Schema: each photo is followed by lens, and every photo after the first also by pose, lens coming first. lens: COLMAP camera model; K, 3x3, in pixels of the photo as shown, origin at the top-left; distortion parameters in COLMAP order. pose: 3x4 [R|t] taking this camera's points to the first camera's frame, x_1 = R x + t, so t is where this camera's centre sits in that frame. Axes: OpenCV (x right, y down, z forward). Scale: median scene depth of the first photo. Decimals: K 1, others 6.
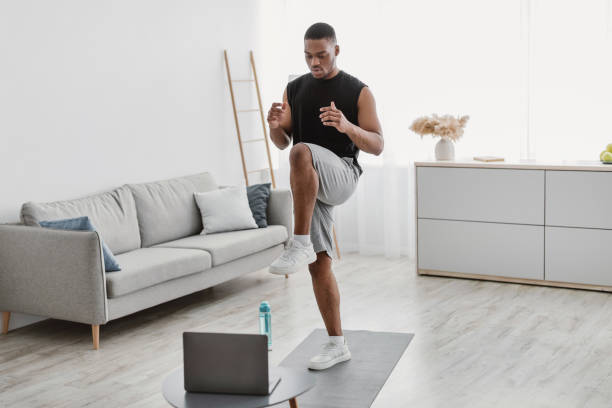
lens RADIAL K [[929.3, 0, 303.3], [0, 929.3, 204.8], [0, 0, 1]] dist [0.022814, 0.000673]
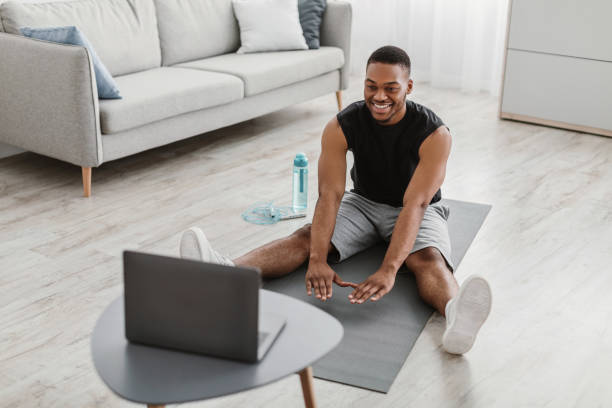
lens RADIAL K [[900.5, 0, 303.4], [0, 900.5, 203.8], [0, 0, 1]] dist [0.025896, 0.046657]
pose [[0.994806, 0.075026, -0.068790, 0.012453], [-0.058803, 0.975226, 0.213253, -0.011897], [0.083086, -0.208100, 0.974572, 0.216462]]
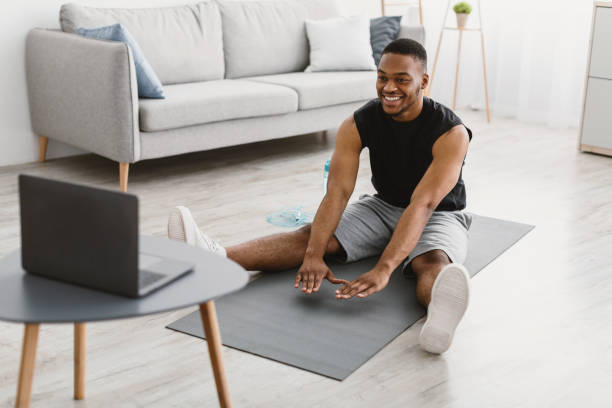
lens RADIAL K [[900.5, 0, 303.4], [0, 900.5, 203.8], [0, 0, 1]] dist [0.025896, 0.046657]
pose [[0.964799, 0.124959, -0.231406, 0.089524], [-0.089952, 0.983633, 0.156124, 0.023821], [0.247127, -0.129812, 0.960248, 0.239813]]
